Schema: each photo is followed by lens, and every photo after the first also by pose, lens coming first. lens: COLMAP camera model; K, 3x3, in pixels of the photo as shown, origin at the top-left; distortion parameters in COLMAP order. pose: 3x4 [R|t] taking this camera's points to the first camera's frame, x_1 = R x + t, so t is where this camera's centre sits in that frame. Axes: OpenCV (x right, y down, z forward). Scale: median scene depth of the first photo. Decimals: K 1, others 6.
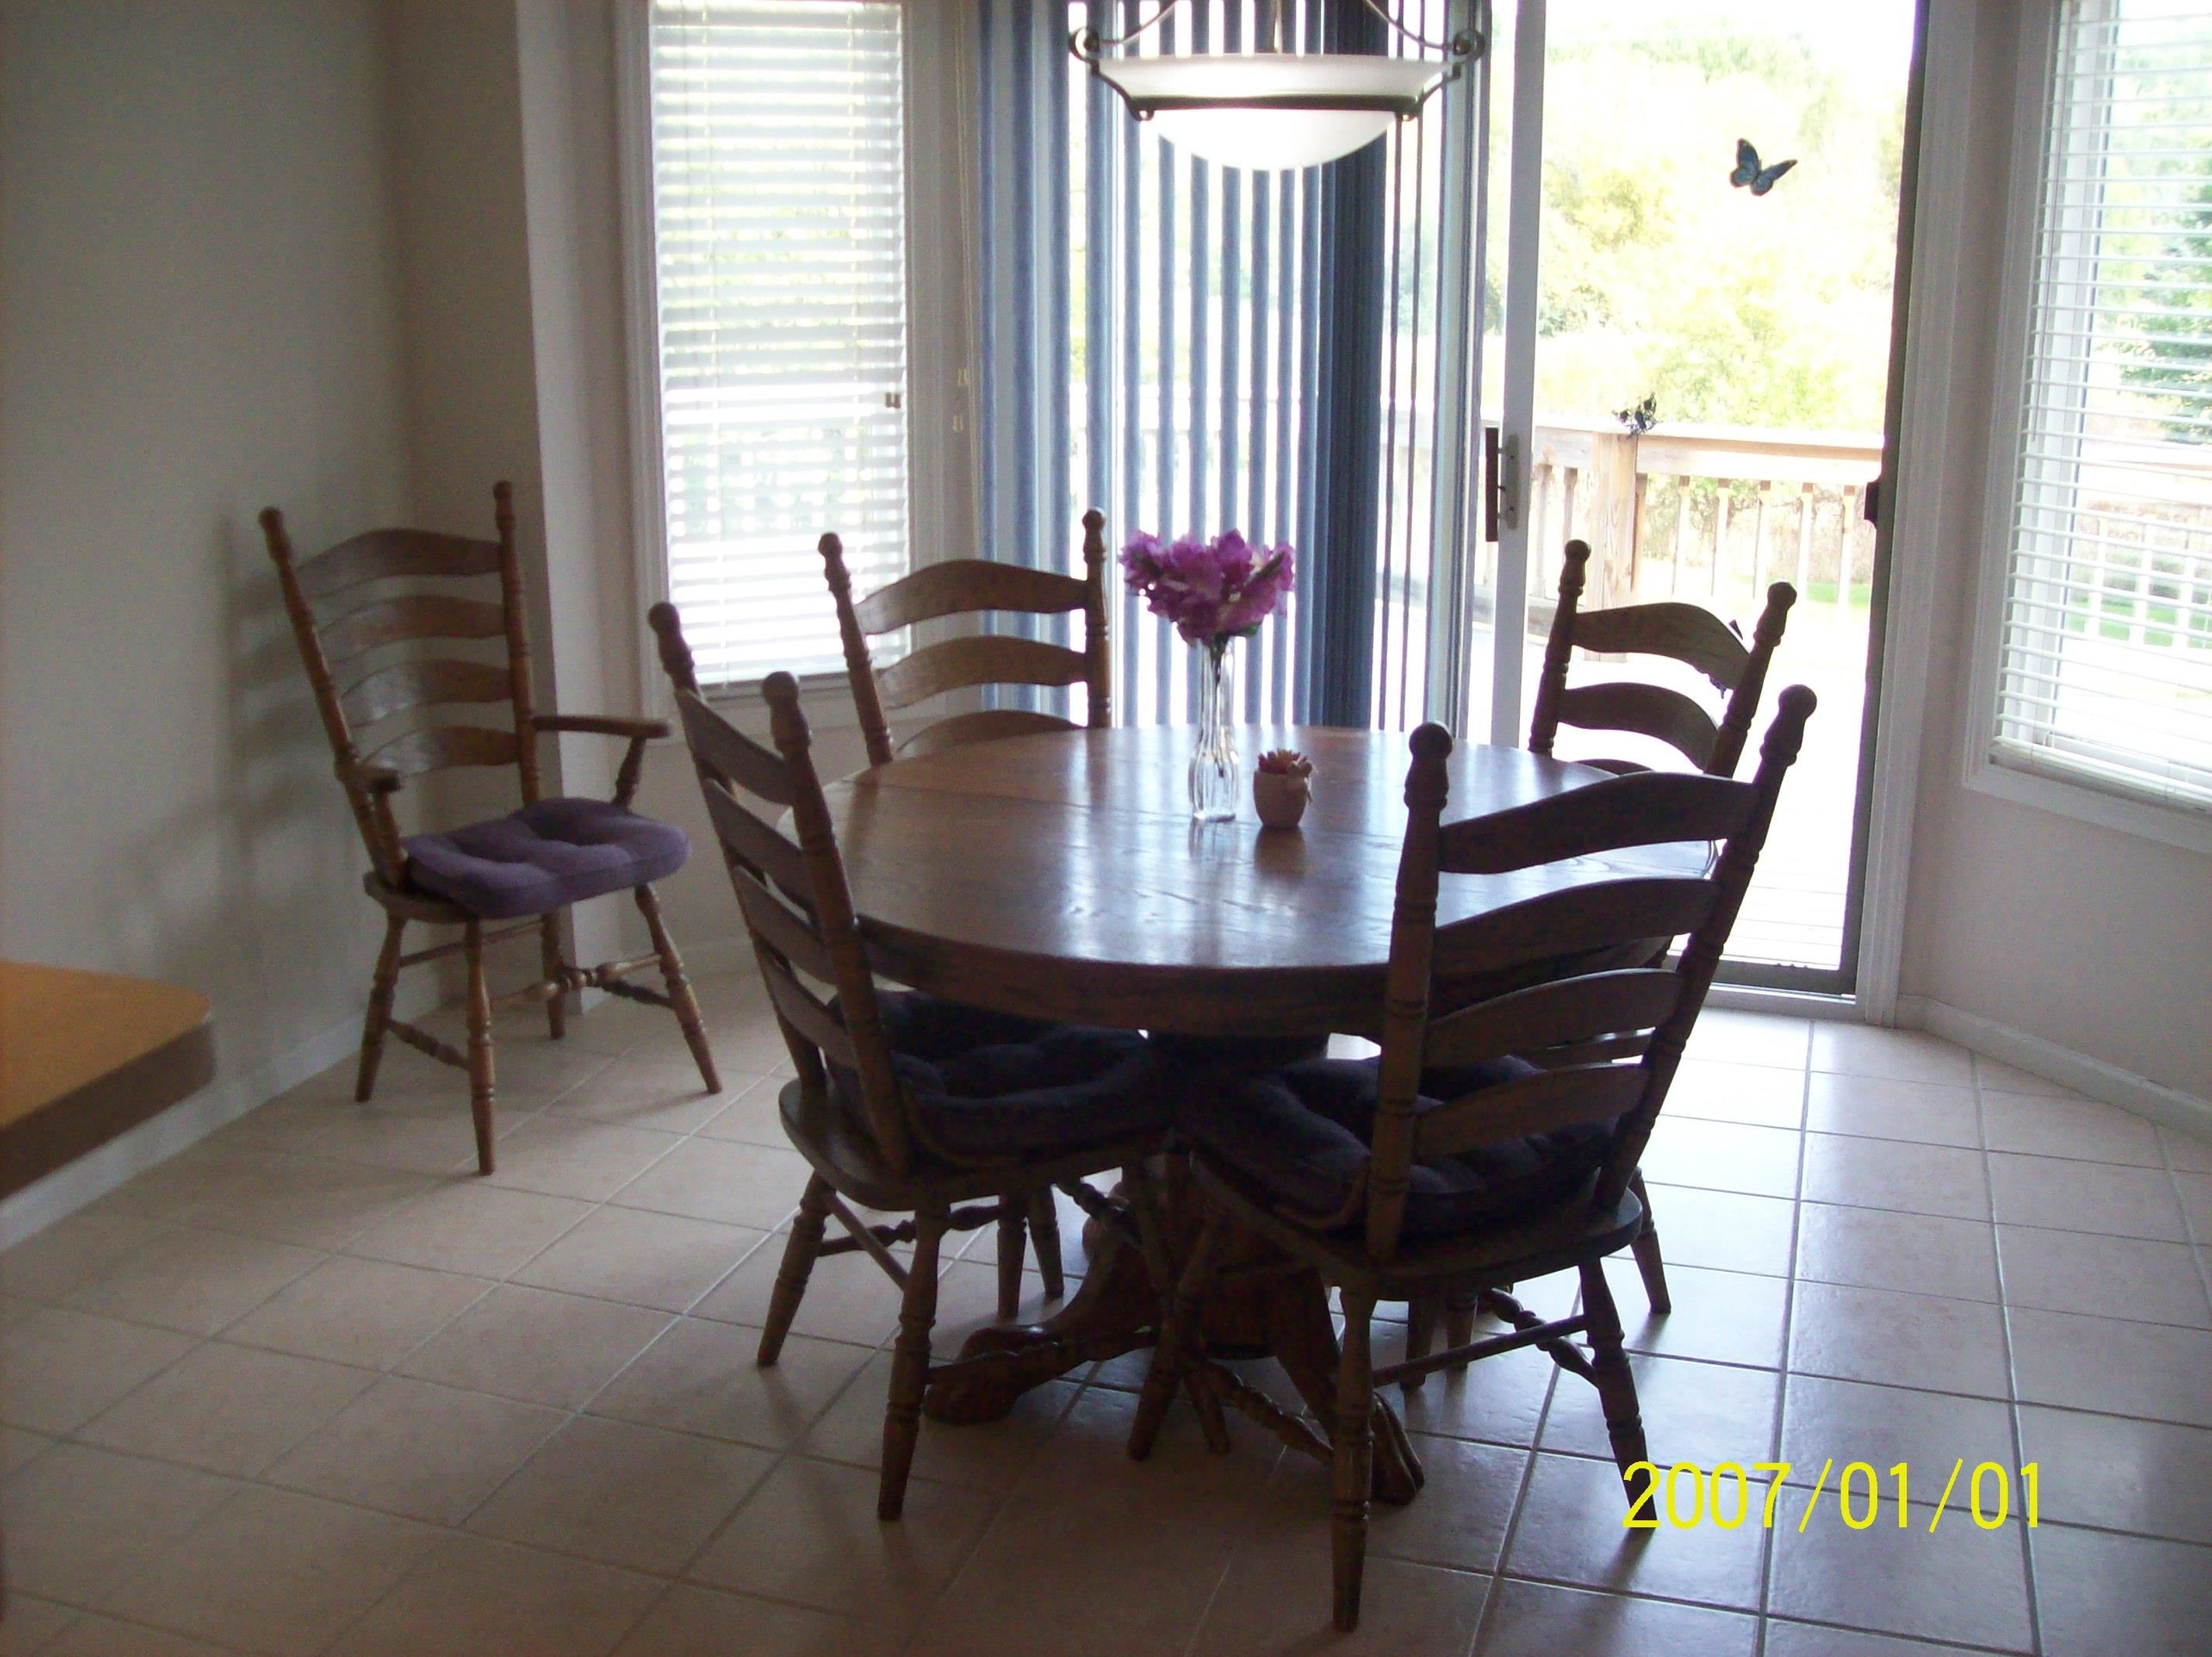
lens RADIAL K [[2354.2, 0, 1106.0], [0, 2354.2, 828.5], [0, 0, 1]] dist [-0.176457, 0.125228]
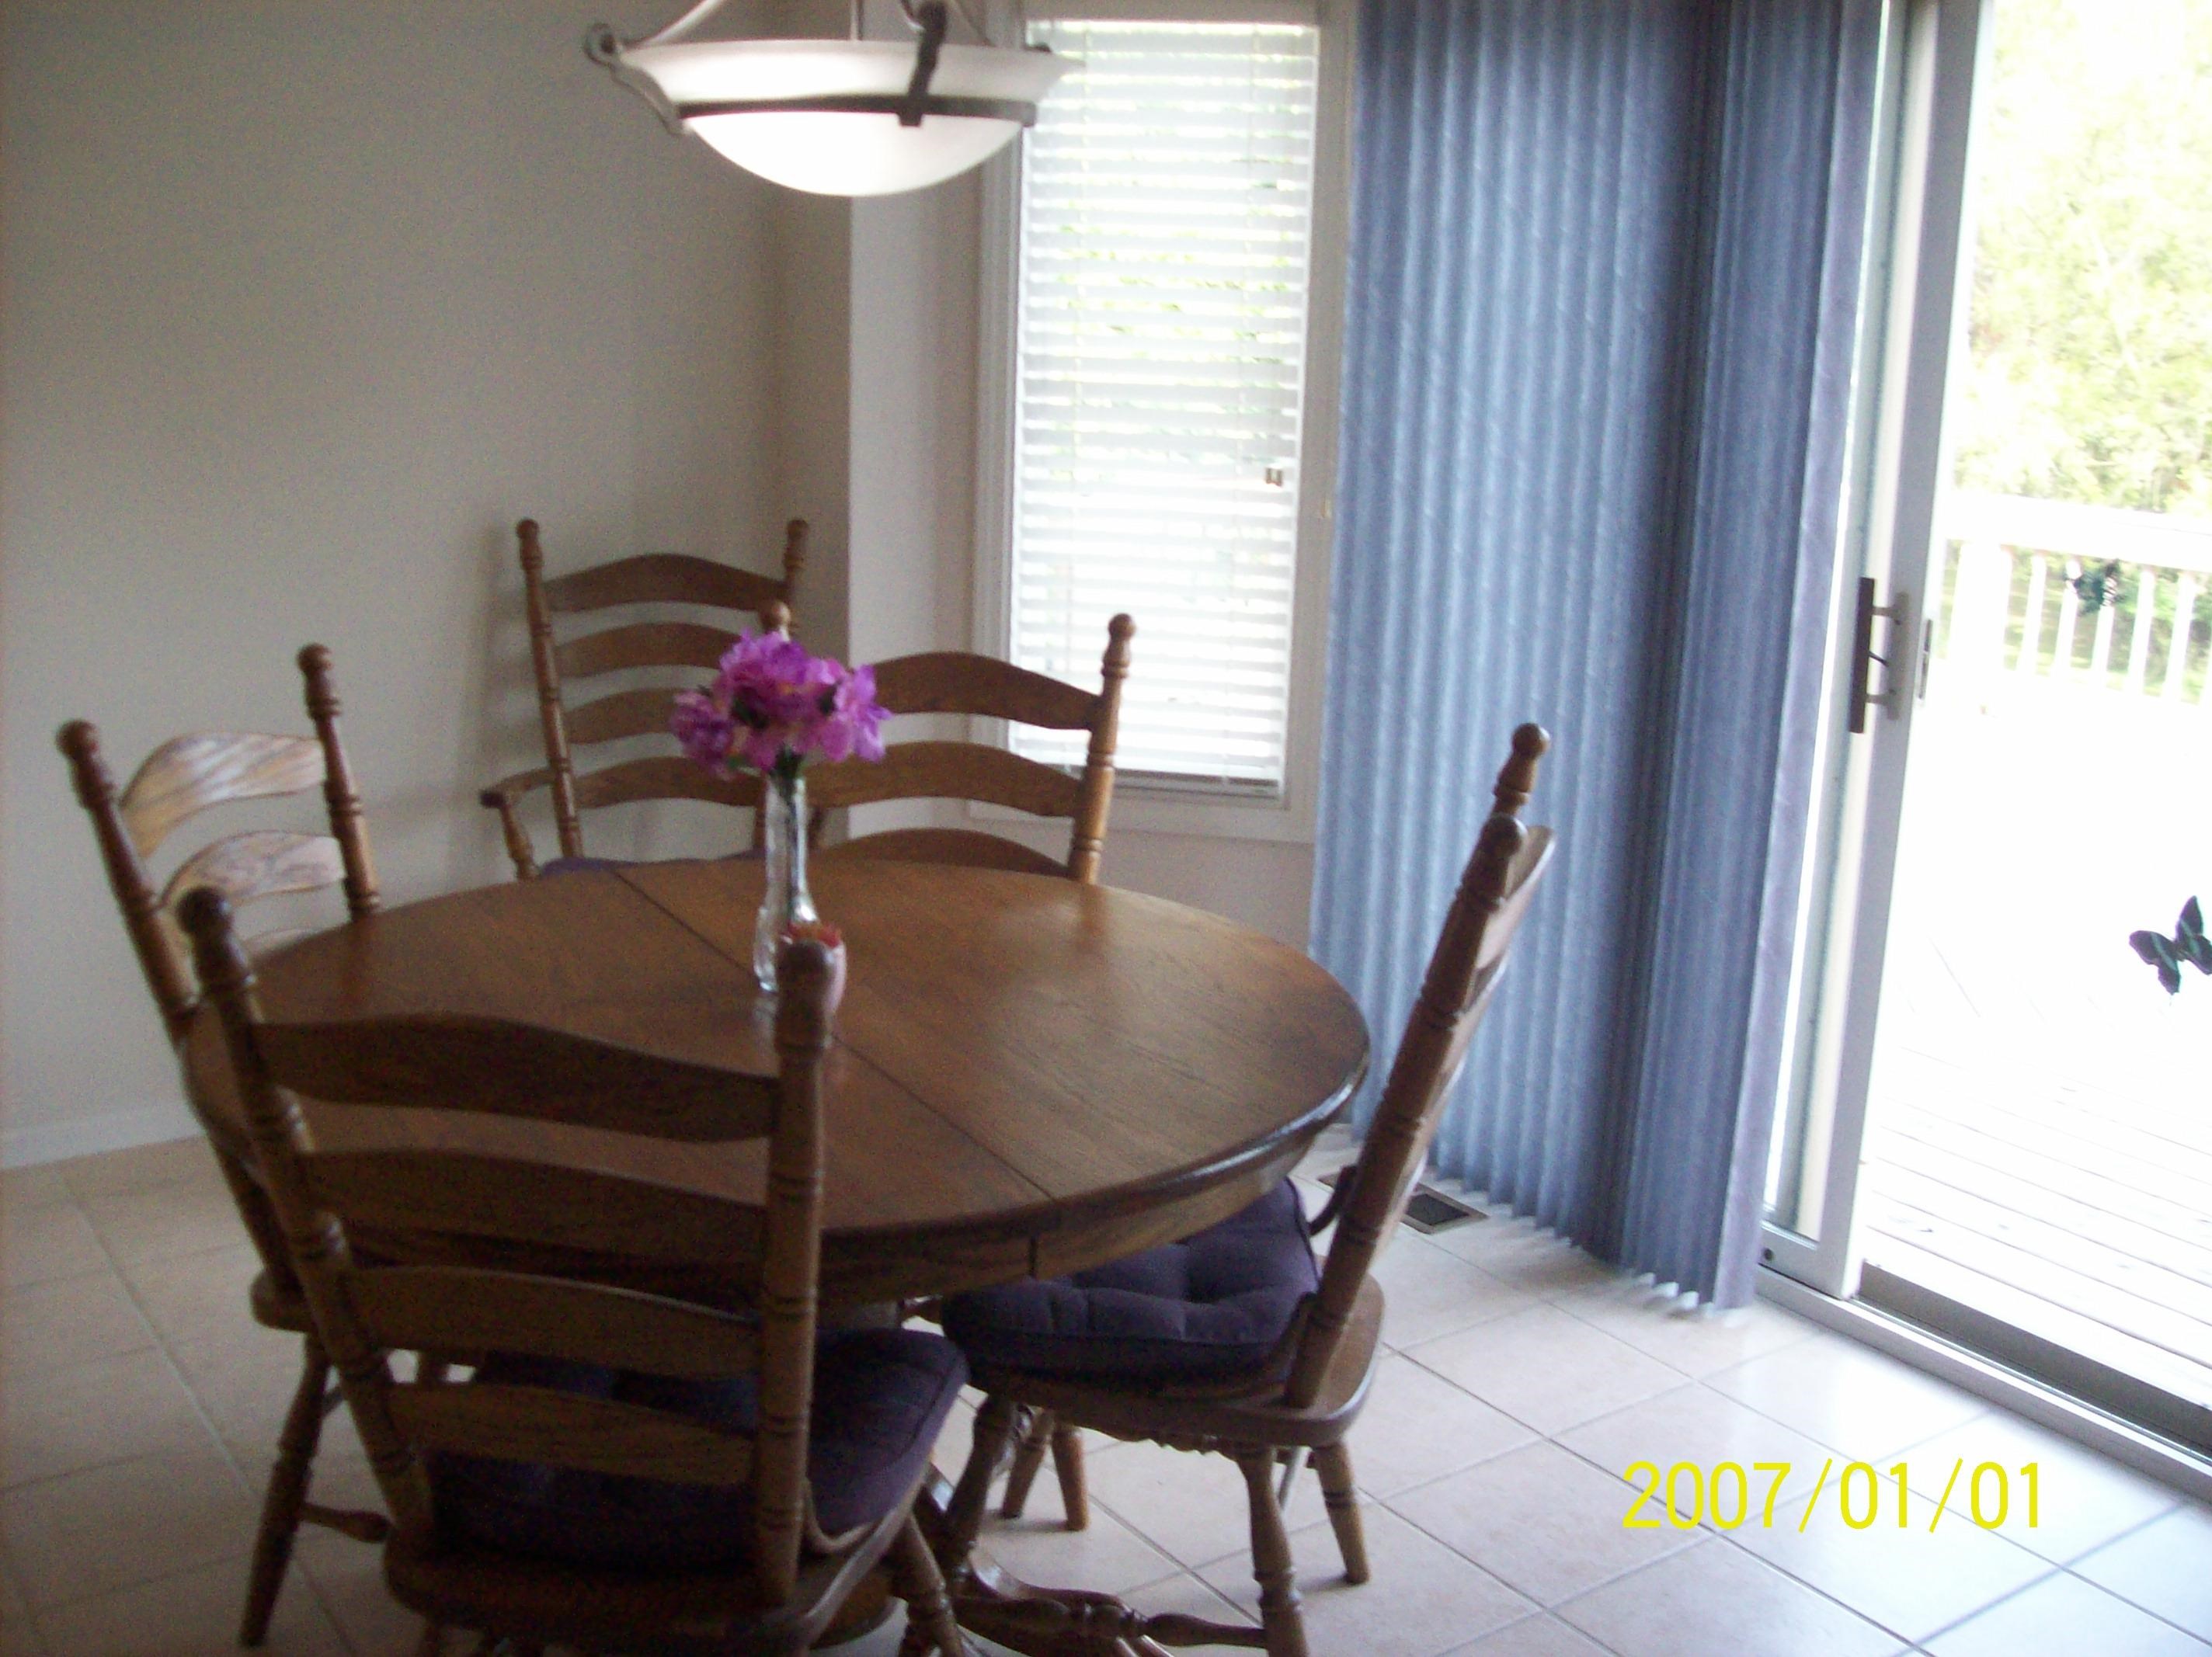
lens RADIAL K [[2354.2, 0, 1106.0], [0, 2354.2, 828.5], [0, 0, 1]] dist [-0.176457, 0.125228]
pose [[0.799193, 0.165169, -0.577936, 0.414954], [-0.185545, 0.982339, 0.024164, -0.069367], [0.571720, 0.087921, 0.815724, 0.286816]]
